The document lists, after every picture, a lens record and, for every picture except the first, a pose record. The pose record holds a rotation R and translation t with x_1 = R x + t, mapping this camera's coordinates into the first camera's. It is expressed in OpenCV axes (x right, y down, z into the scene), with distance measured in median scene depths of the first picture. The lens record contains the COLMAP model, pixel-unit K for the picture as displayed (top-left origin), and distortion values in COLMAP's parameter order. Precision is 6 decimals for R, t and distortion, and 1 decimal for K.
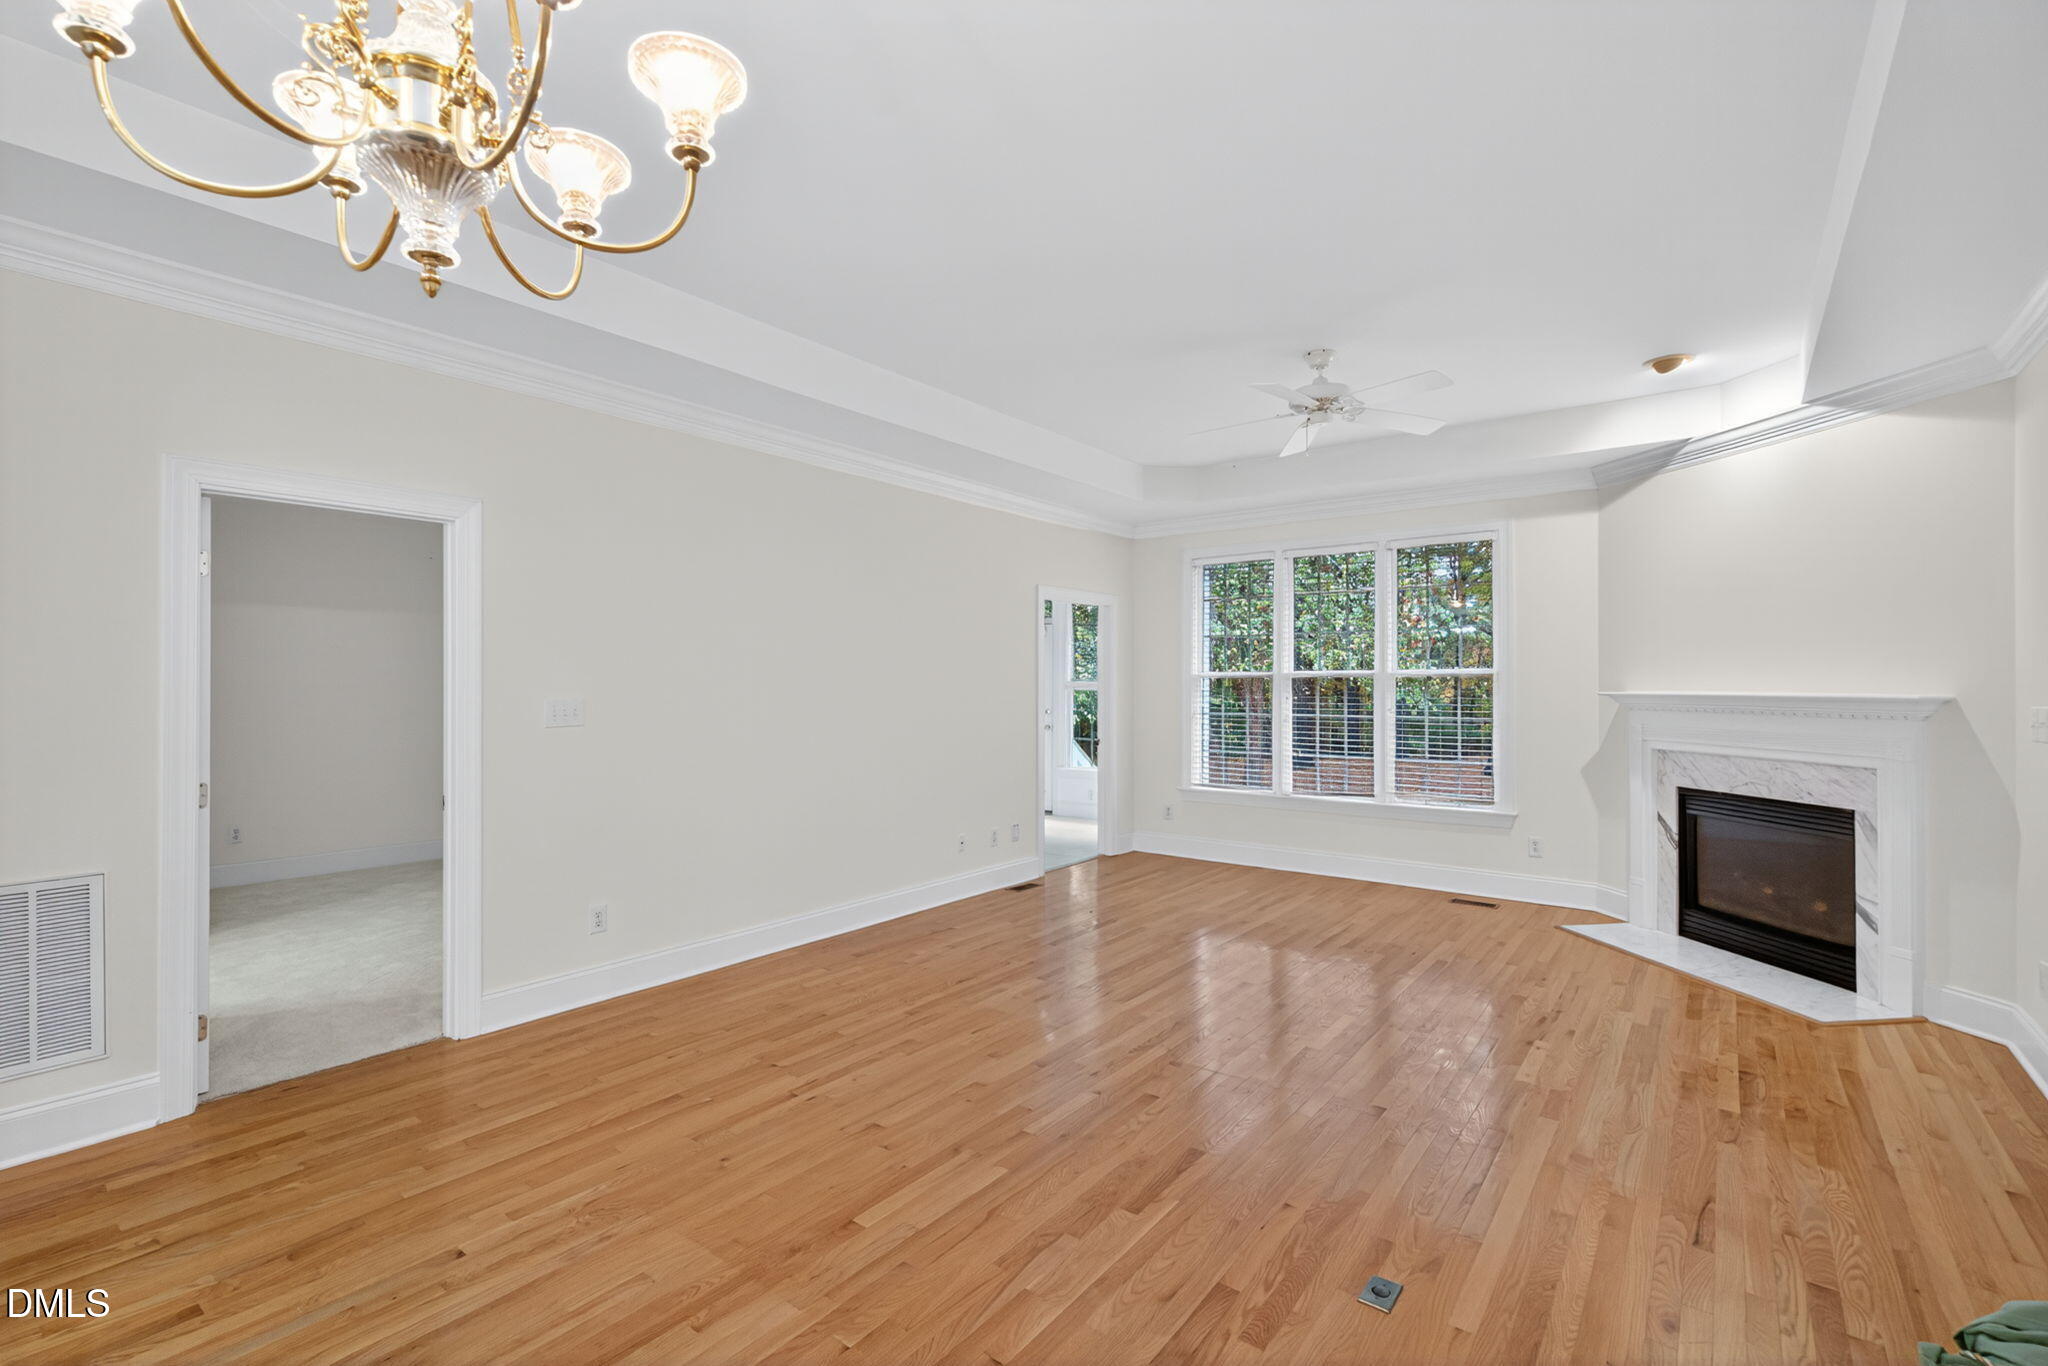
lens RADIAL K [[902.7, 0, 1032.5], [0, 902.7, 690.3], [0, 0, 1]] dist [0.005548, -0.000979]
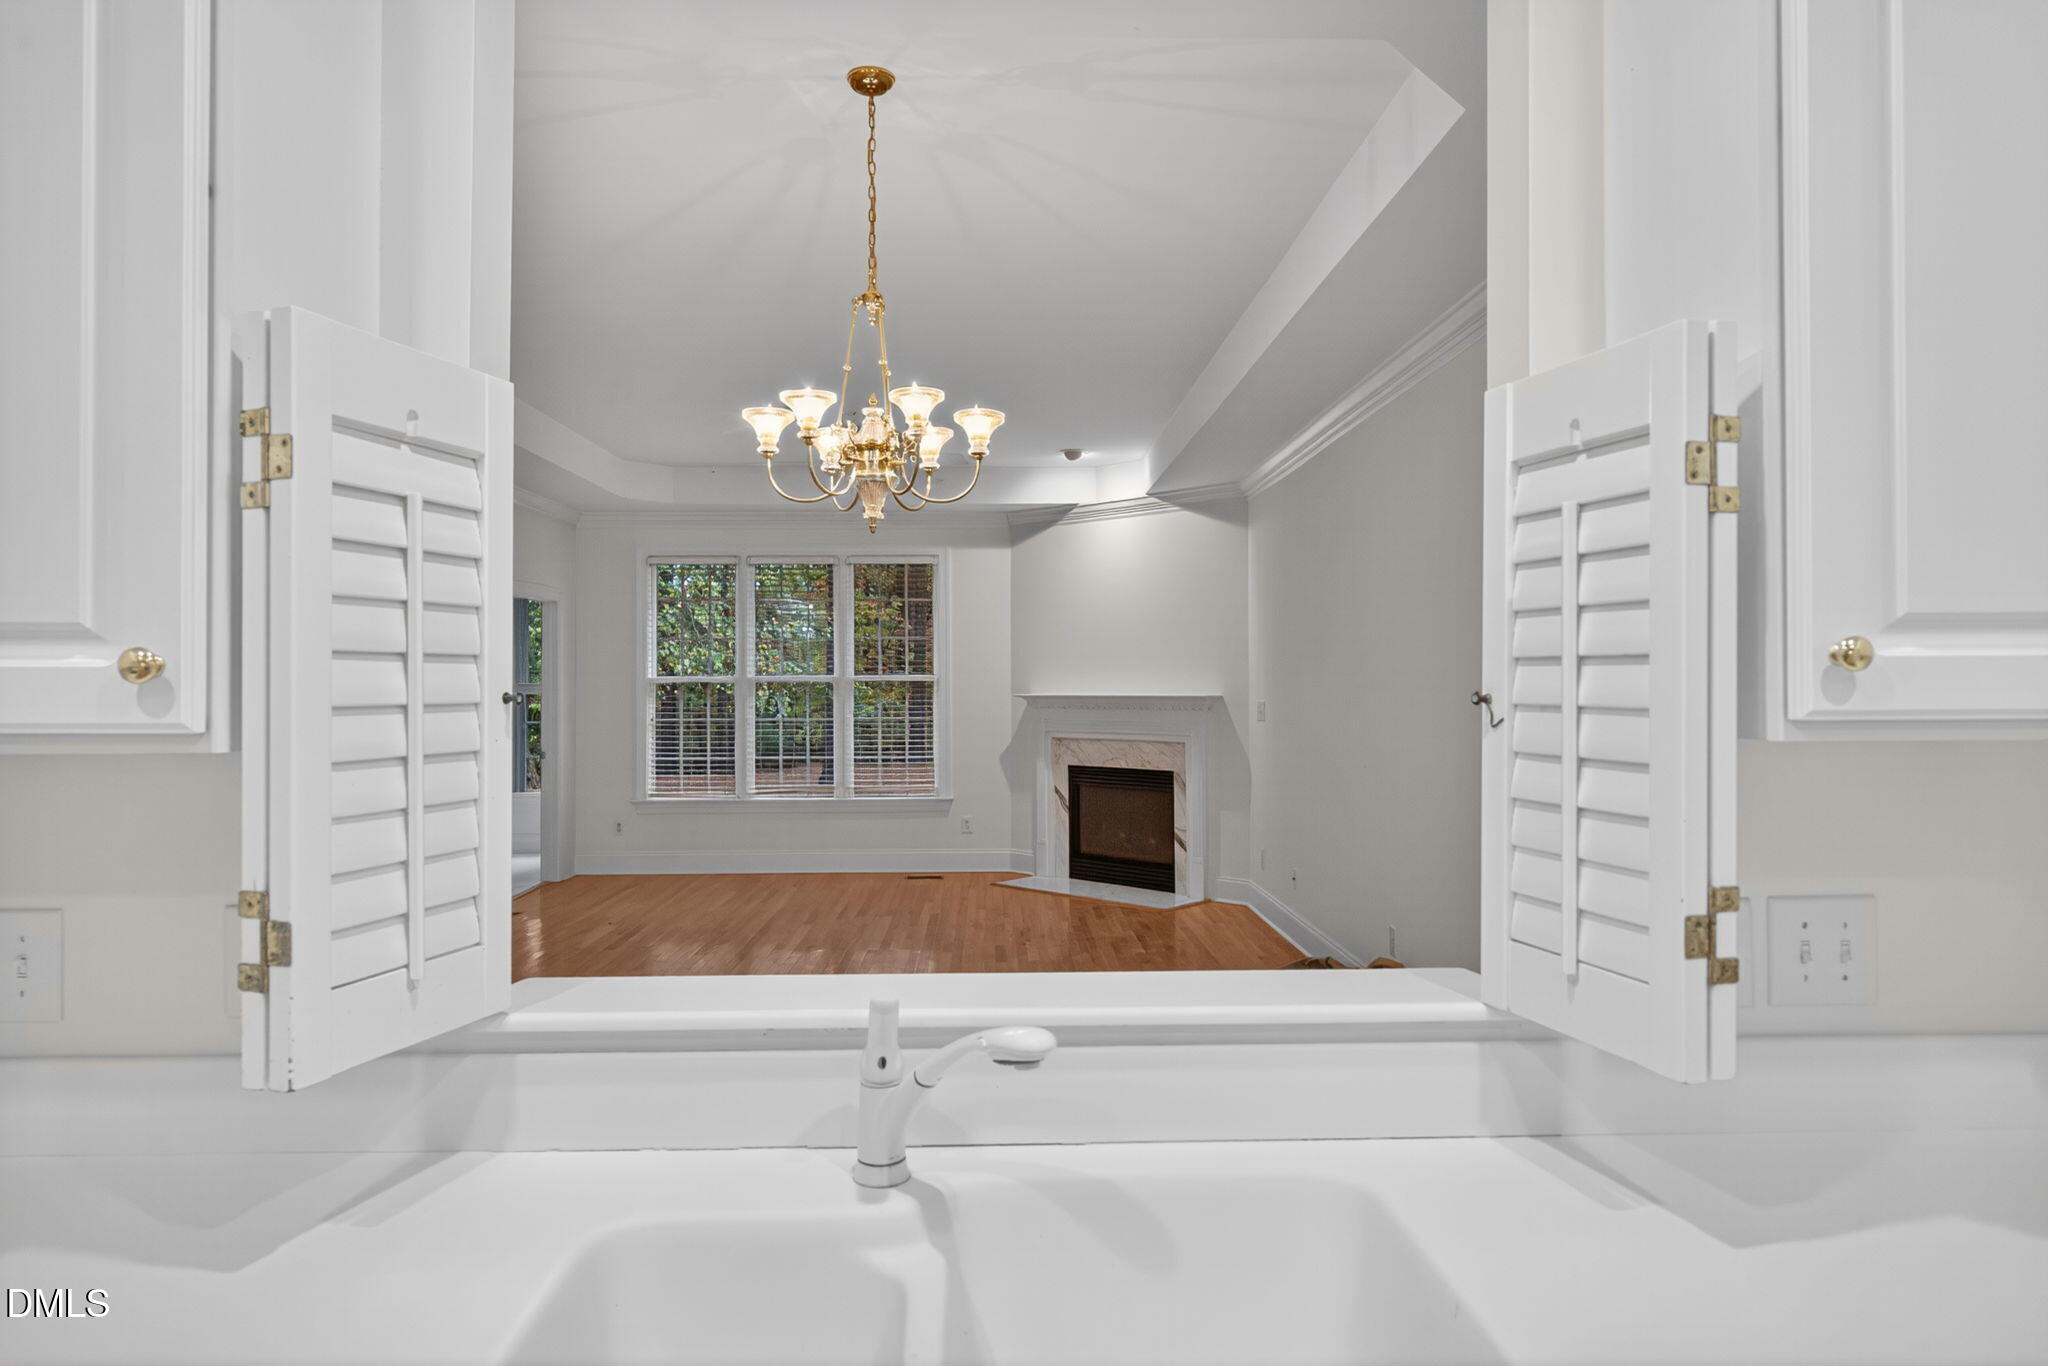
lens RADIAL K [[1115.9, 0, 1040.0], [0, 1115.9, 692.0], [0, 0, 1]] dist [0.005179, 0.000021]
pose [[0.776786, -0.001726, 0.629763, -0.398686], [0.005509, 0.999977, -0.004055, 0.006871], [-0.629741, 0.006620, 0.776777, -0.275839]]
